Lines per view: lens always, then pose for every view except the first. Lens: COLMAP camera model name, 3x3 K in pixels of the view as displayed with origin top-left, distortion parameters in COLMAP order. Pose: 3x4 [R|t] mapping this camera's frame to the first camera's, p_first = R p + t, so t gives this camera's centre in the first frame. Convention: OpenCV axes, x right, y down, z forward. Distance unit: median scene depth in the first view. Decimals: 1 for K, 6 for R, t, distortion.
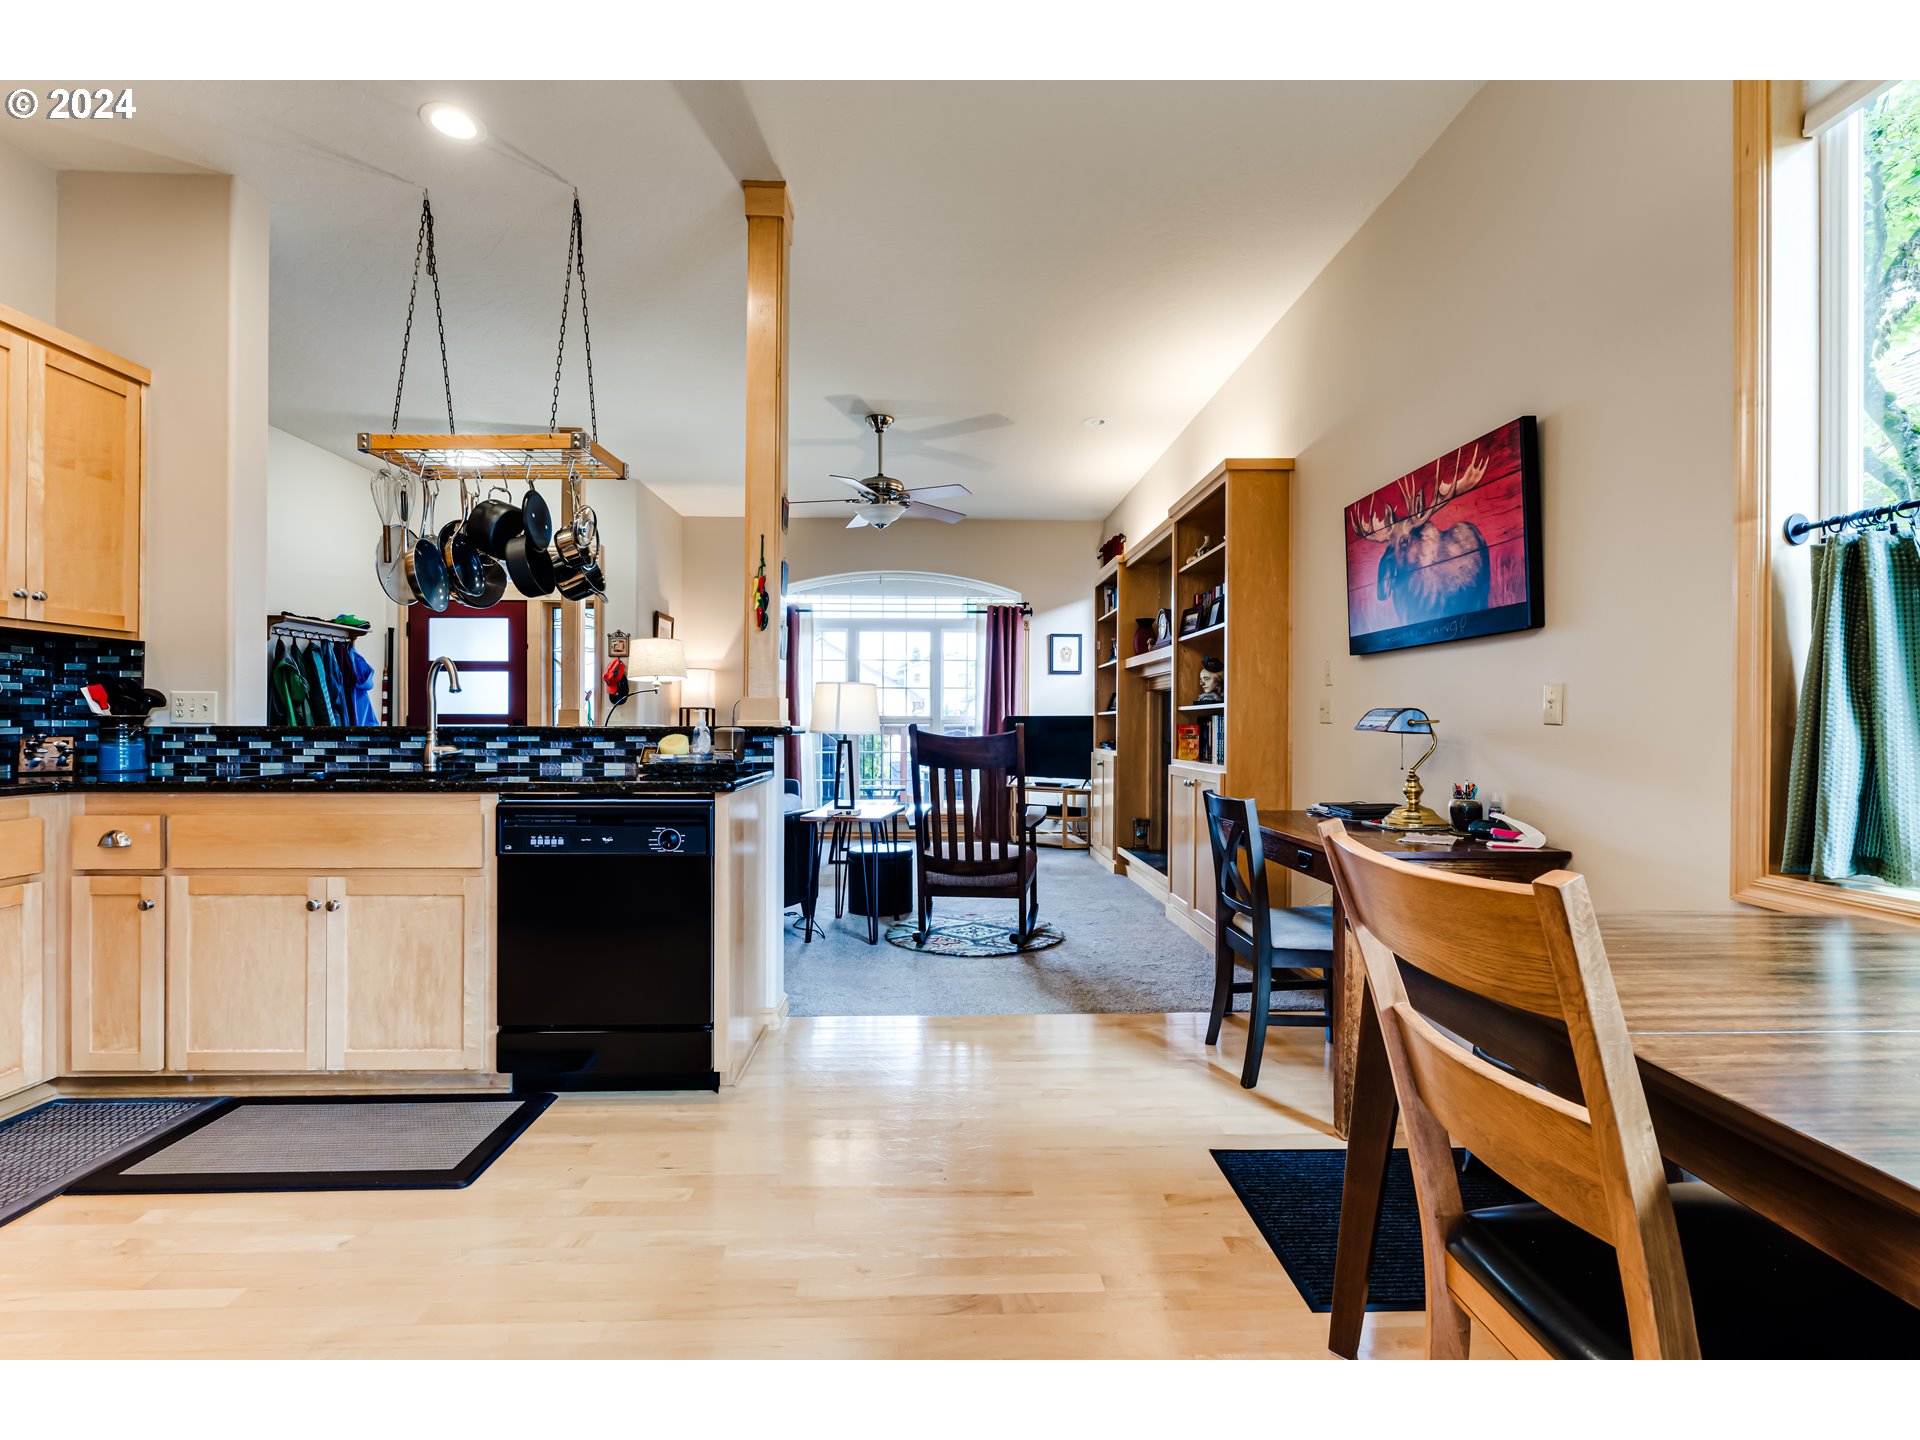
lens RADIAL K [[848.3, 0, 963.2], [0, 848.3, 725.5], [0, 0, 1]] dist [-0.000353, -0.000017]
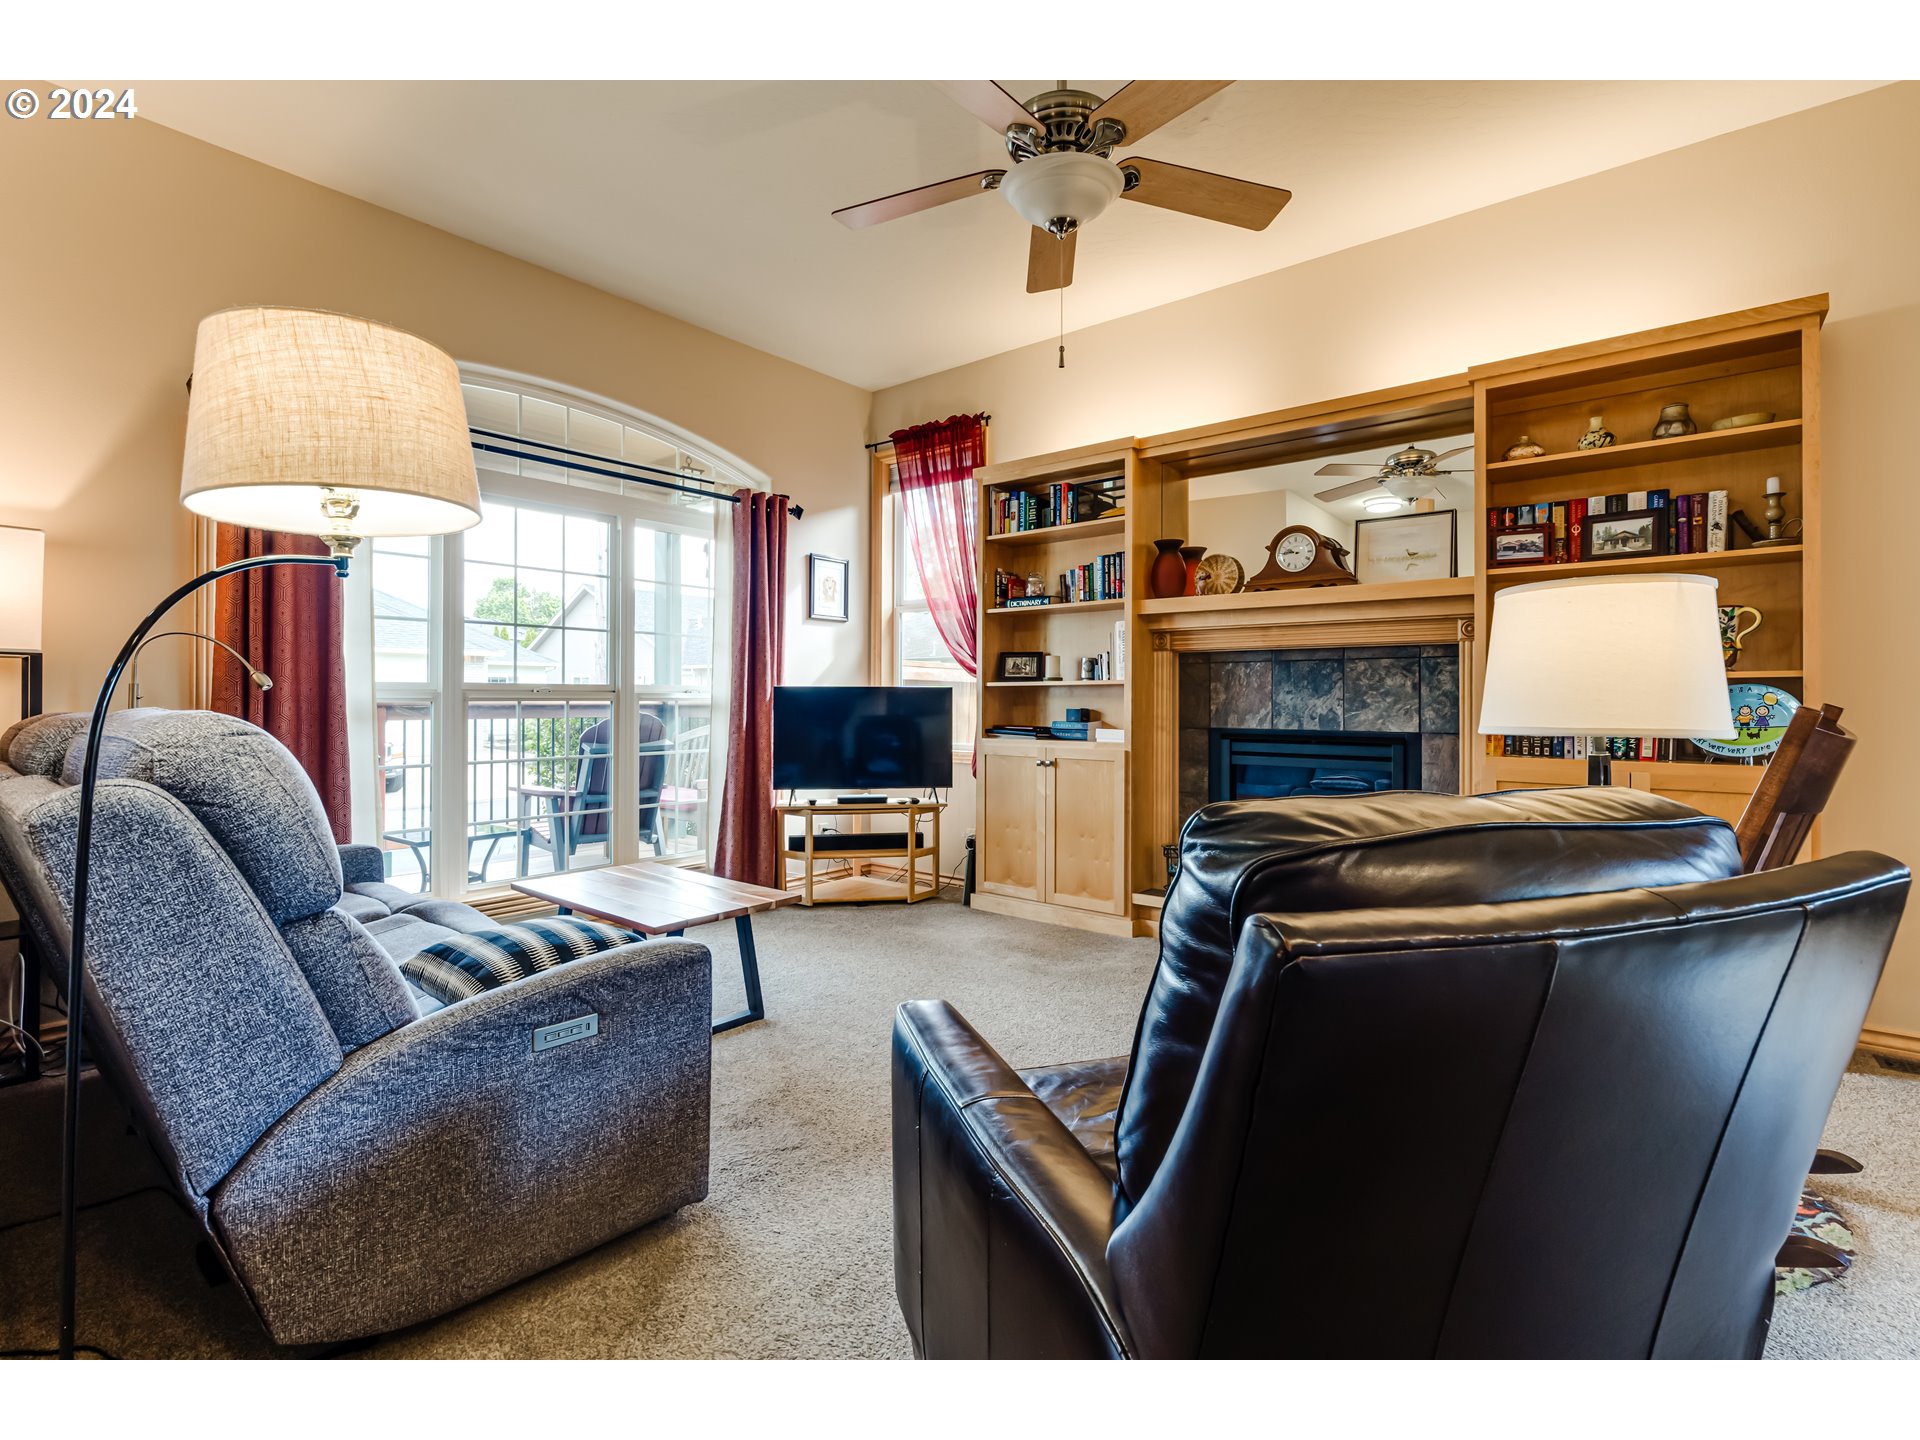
lens RADIAL K [[877.7, 0, 970.8], [0, 877.7, 707.2], [0, 0, 1]] dist [-0.002064, -0.000099]
pose [[0.655377, -0.008768, 0.755251, -0.320871], [0.001748, 0.999948, 0.010093, -0.002605], [-0.755300, -0.005294, 0.655358, 0.535111]]
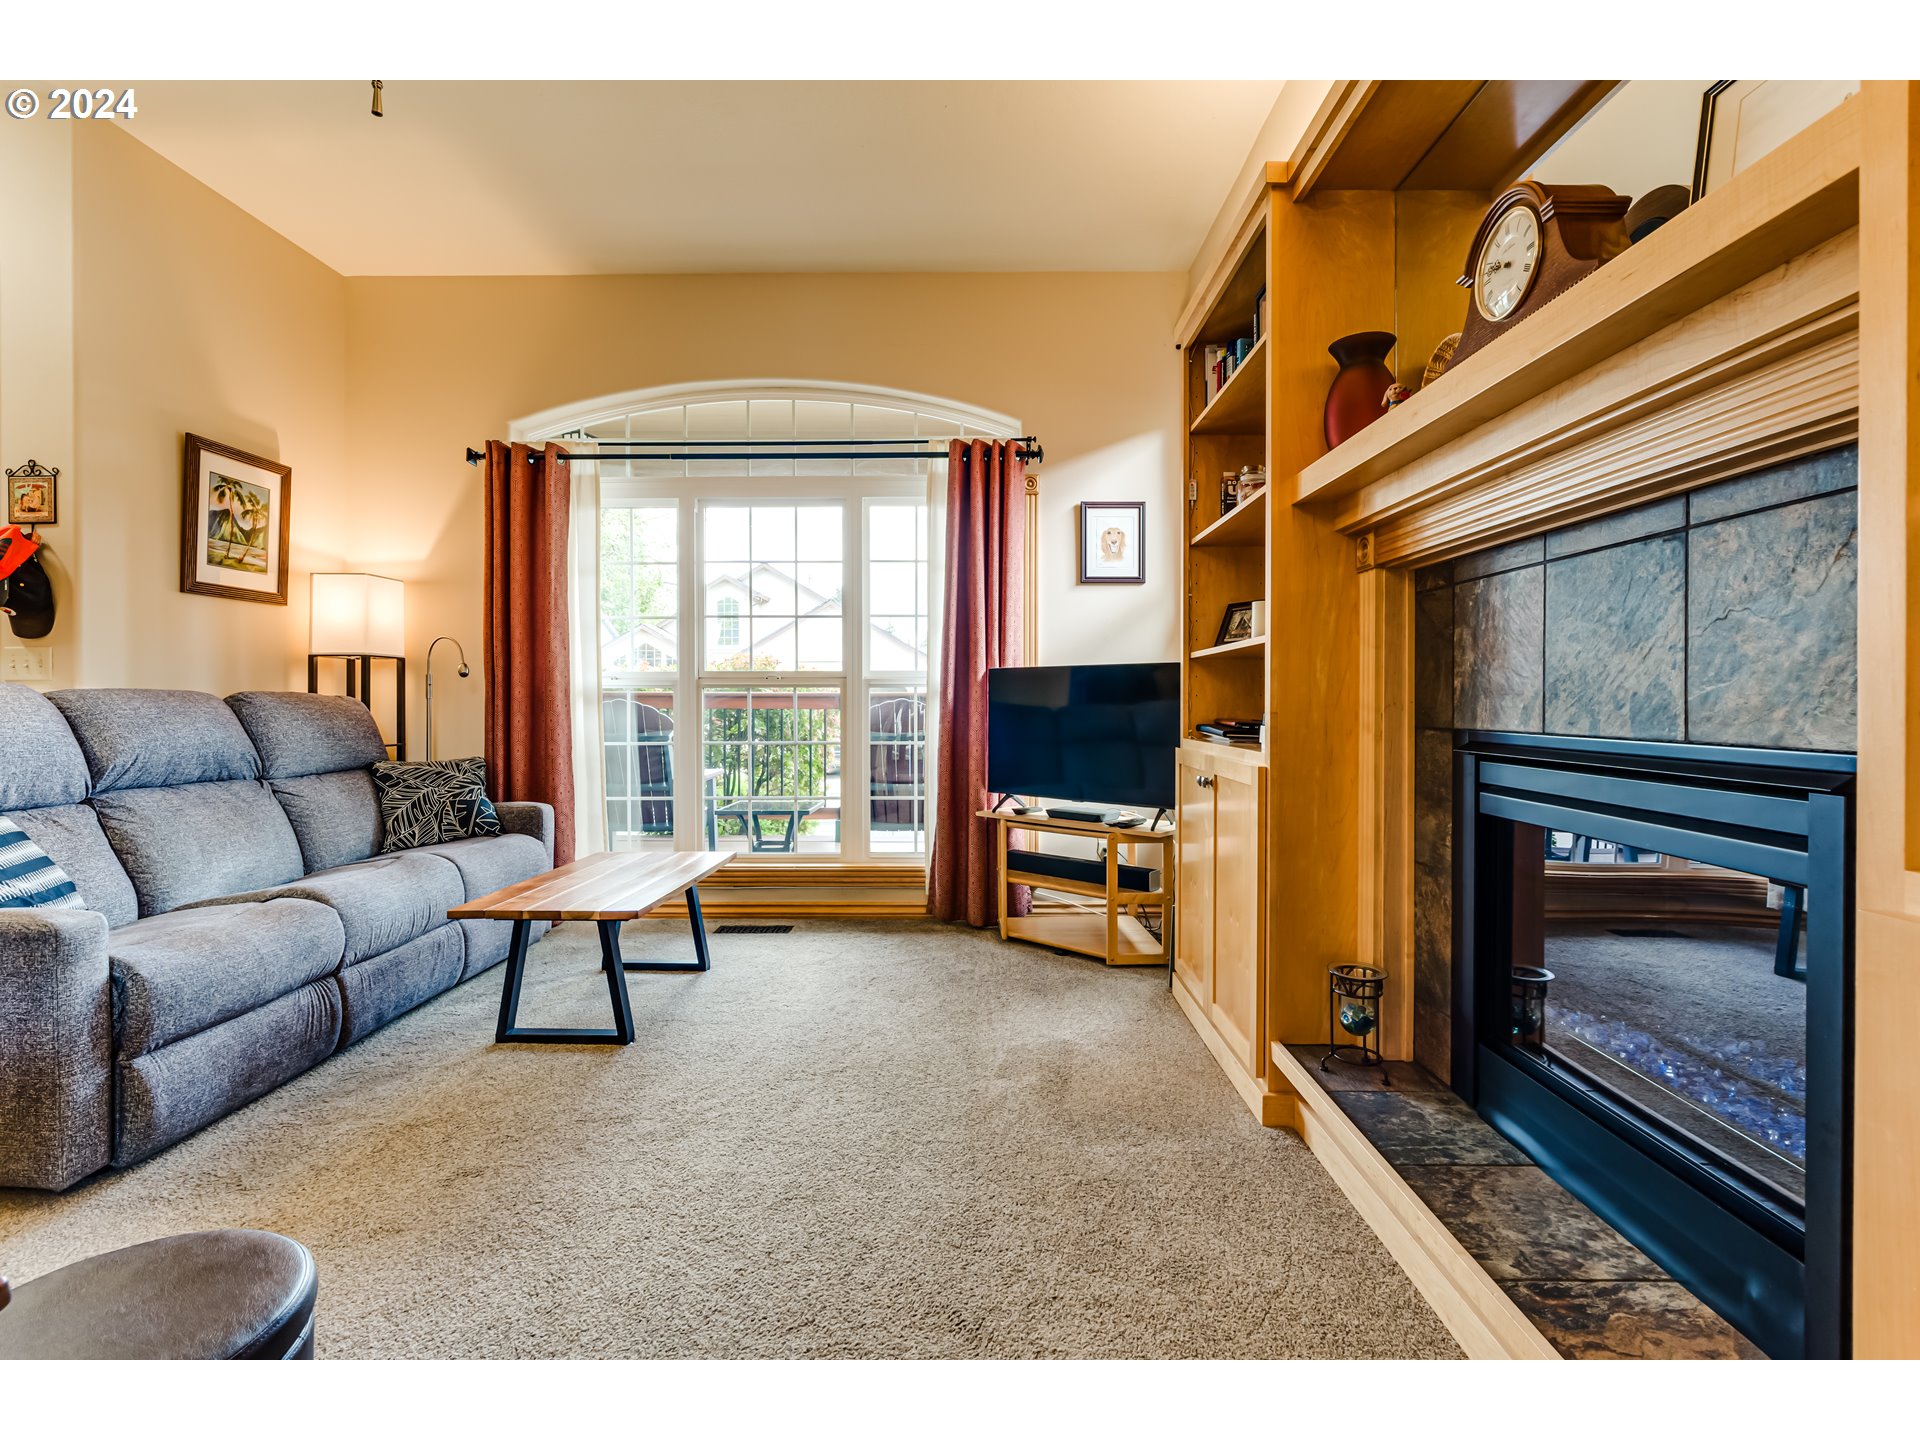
lens RADIAL K [[877.7, 0, 970.8], [0, 877.7, 707.2], [0, 0, 1]] dist [-0.002064, -0.000099]
pose [[0.999153, -0.005072, -0.040832, 0.064083], [0.005346, 0.999964, 0.006616, 0.007792], [0.040797, -0.006829, 0.999144, 0.528759]]
